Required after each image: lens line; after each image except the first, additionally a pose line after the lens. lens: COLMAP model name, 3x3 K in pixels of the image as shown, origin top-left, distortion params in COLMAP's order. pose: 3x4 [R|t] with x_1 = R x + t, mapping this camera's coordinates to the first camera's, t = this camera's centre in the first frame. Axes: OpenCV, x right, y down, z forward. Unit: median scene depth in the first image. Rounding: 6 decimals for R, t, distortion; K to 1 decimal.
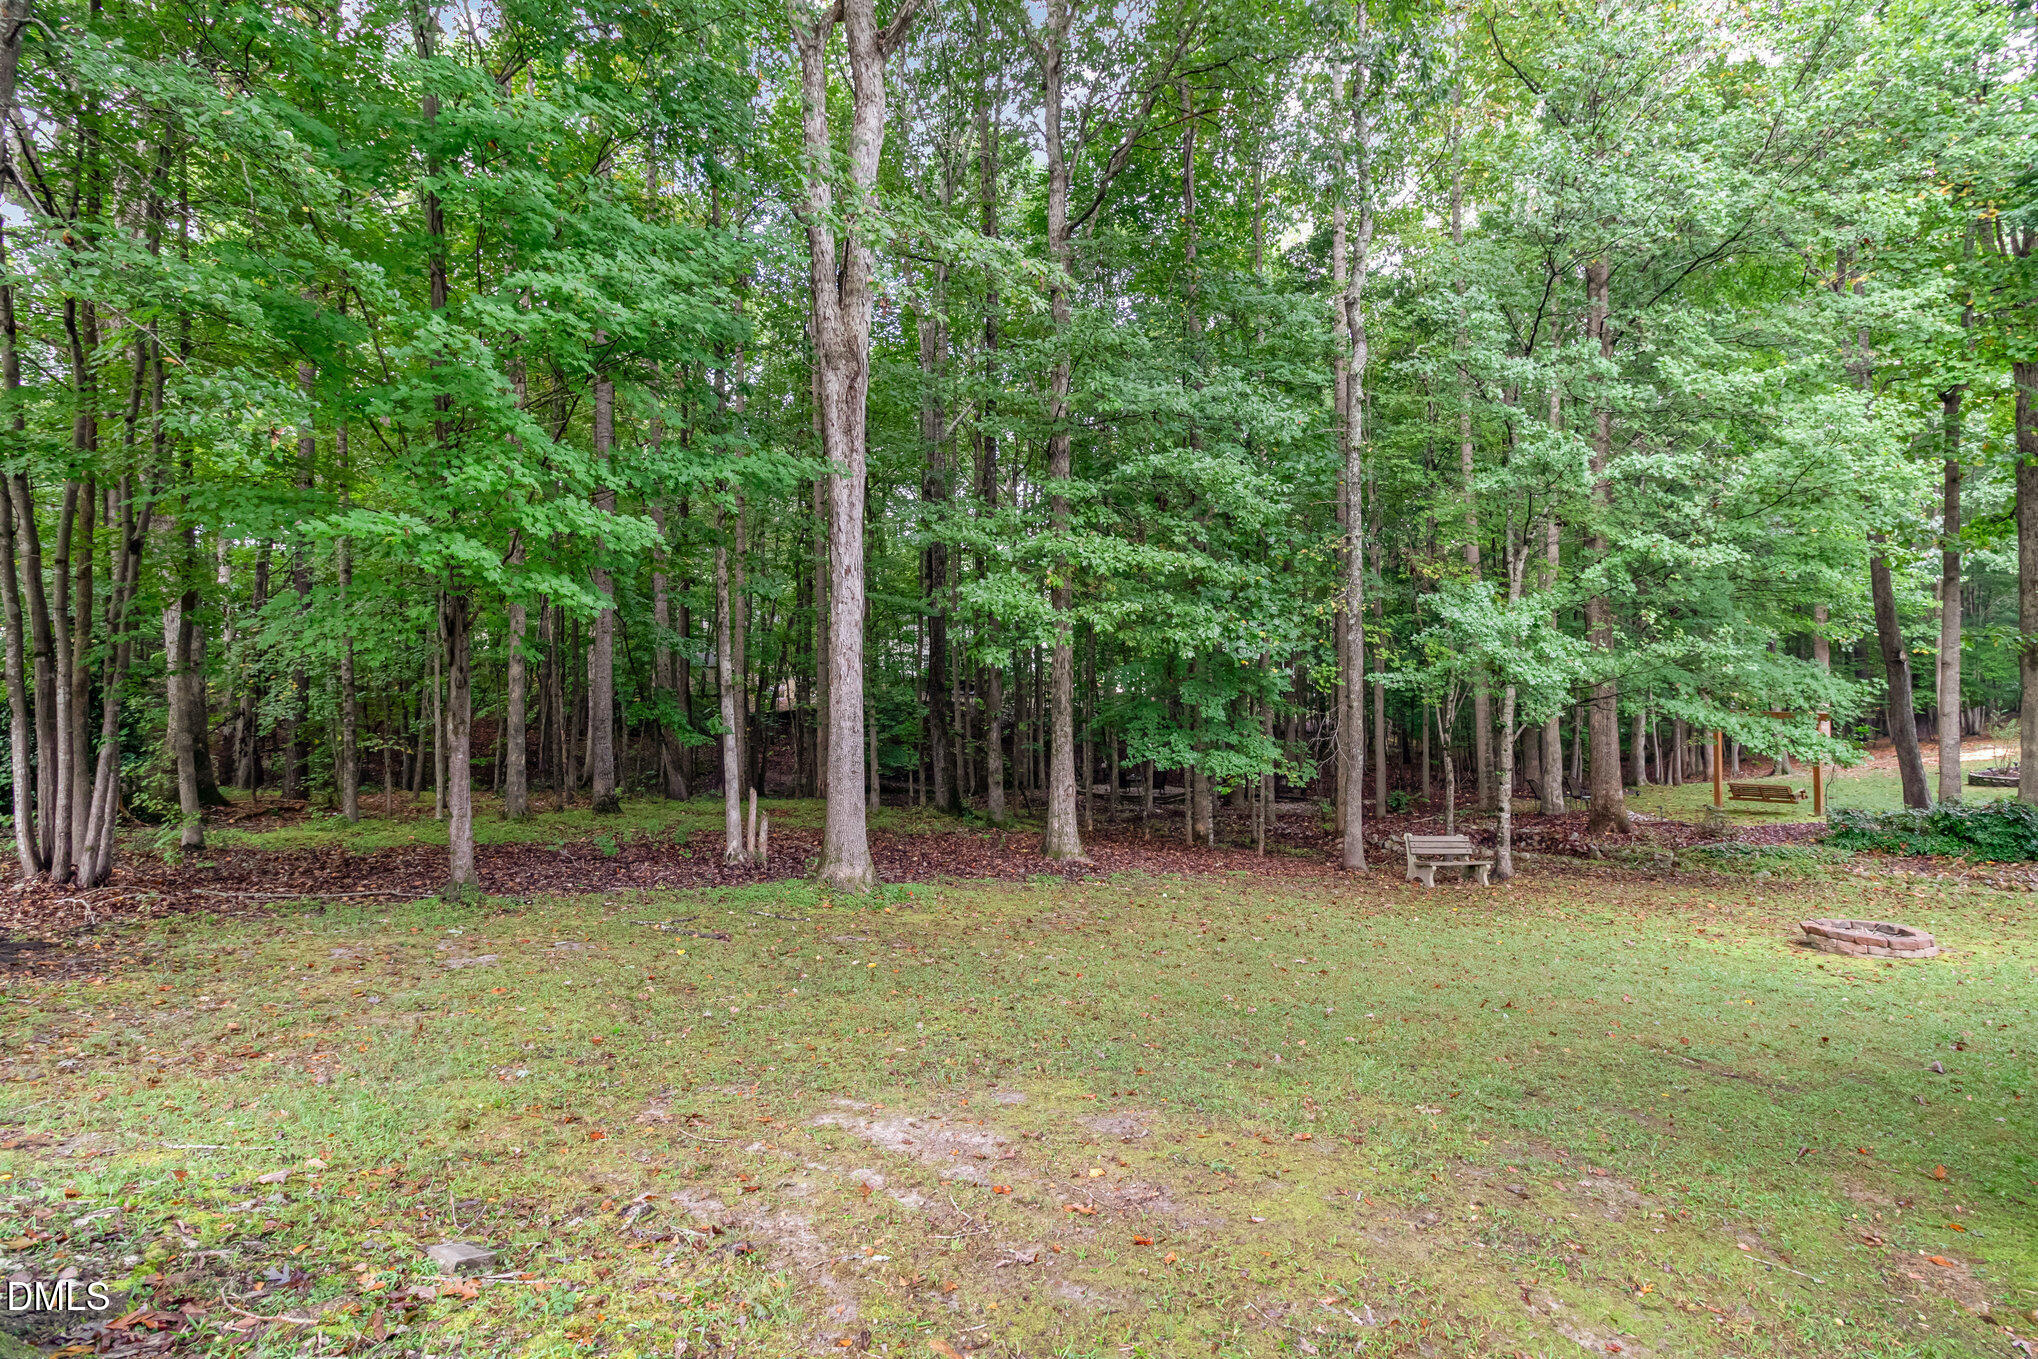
lens RADIAL K [[973.8, 0, 1019.0], [0, 973.8, 679.5], [0, 0, 1]] dist [0.003489, 0.000563]
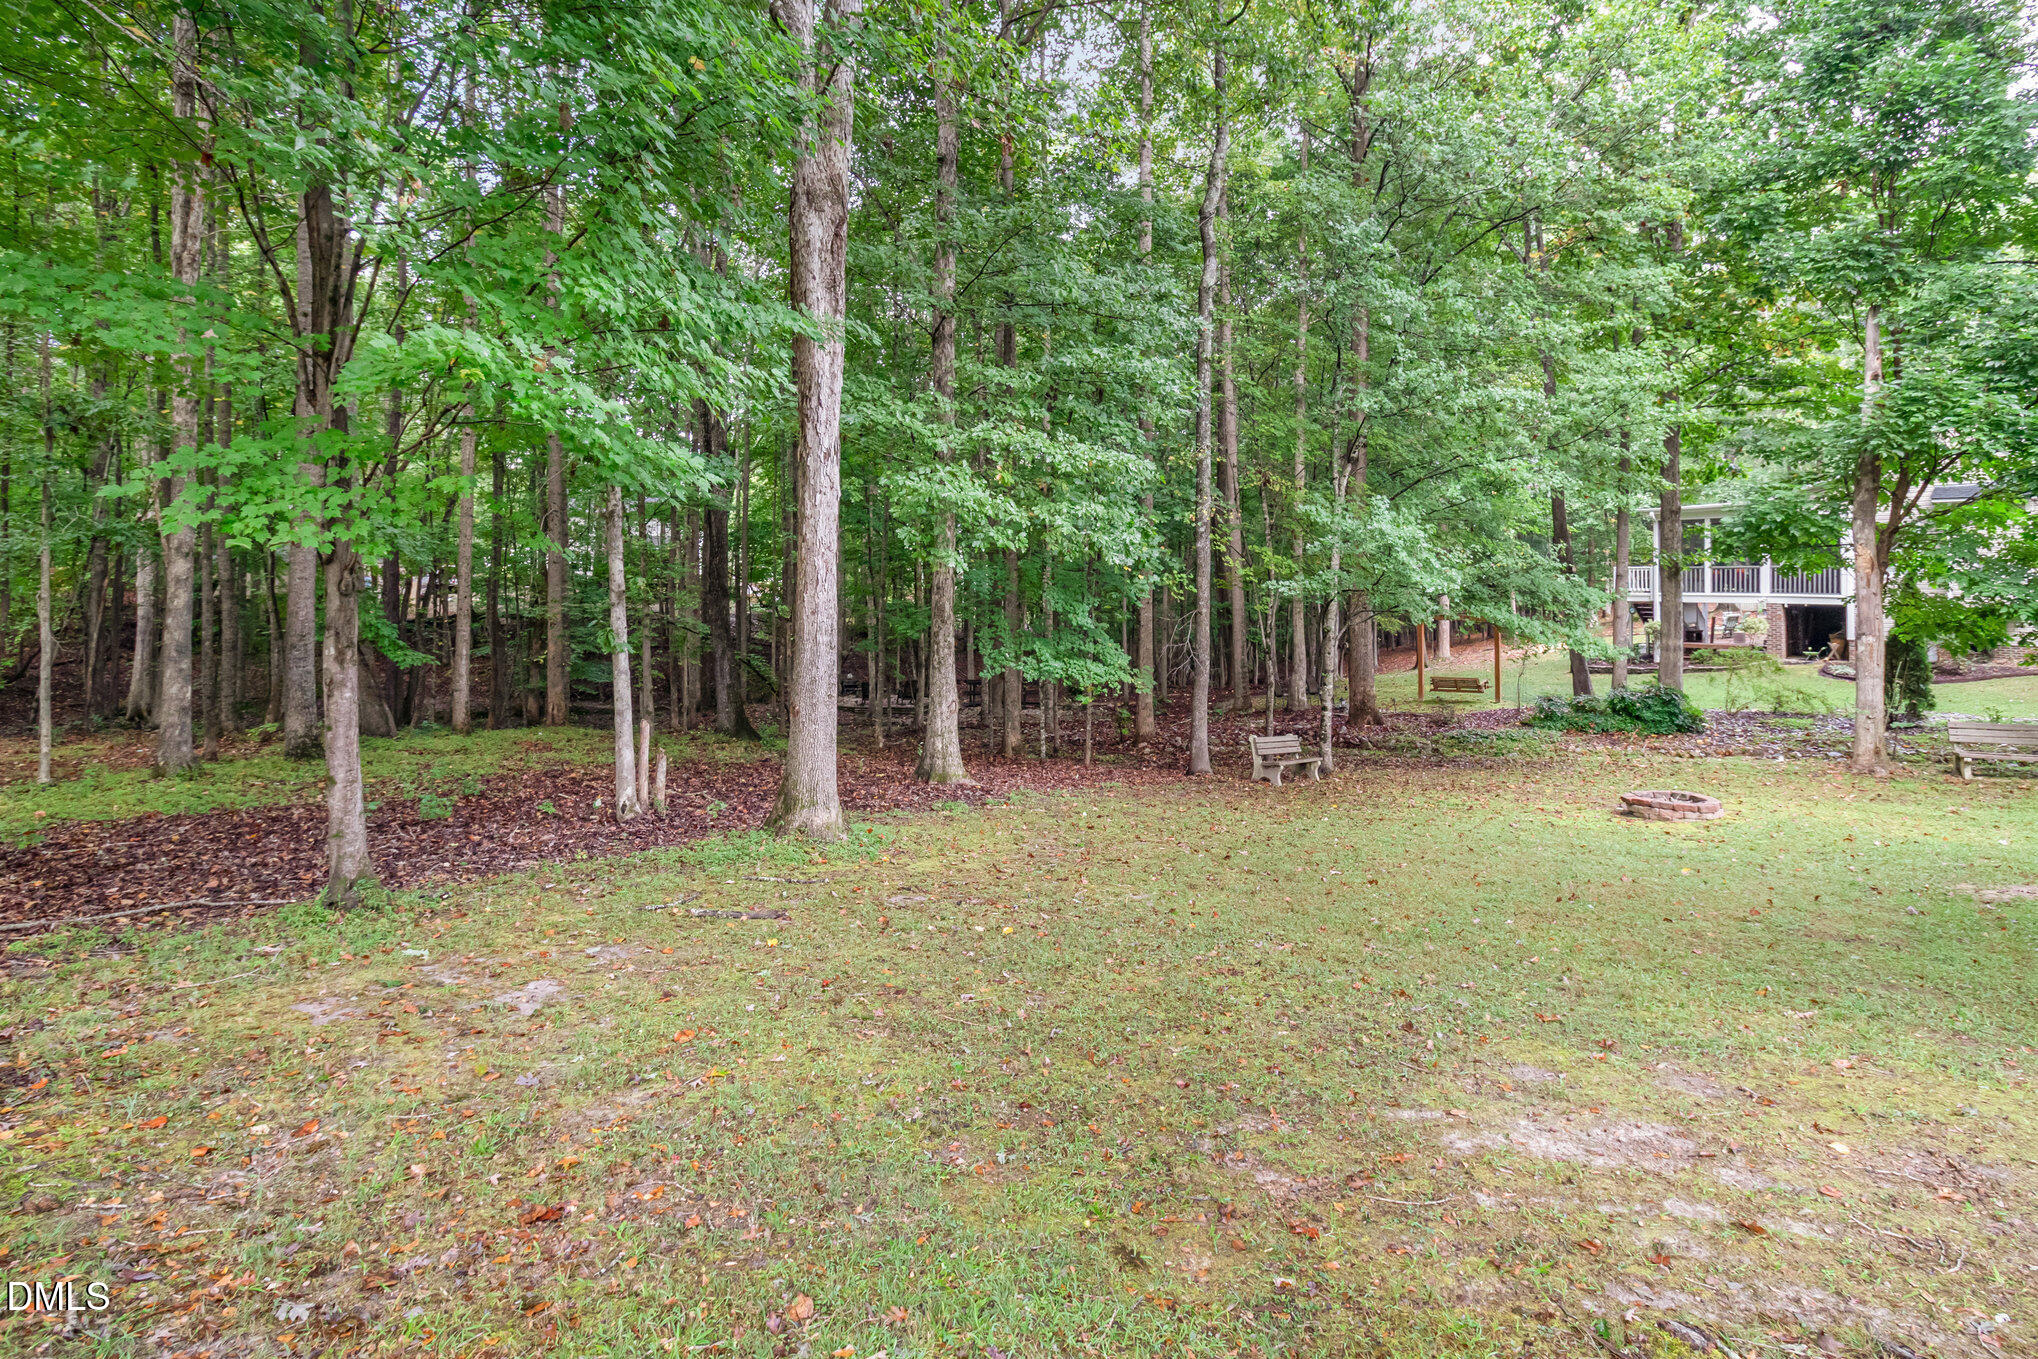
lens RADIAL K [[1003.2, 0, 1018.9], [0, 1003.2, 575.4], [0, 0, 1]] dist [-0.003846, -0.000063]
pose [[0.932931, 0.008810, 0.359947, -0.285825], [-0.006156, 0.999945, -0.008520, -0.001733], [-0.360003, 0.005732, 0.932934, 0.123822]]
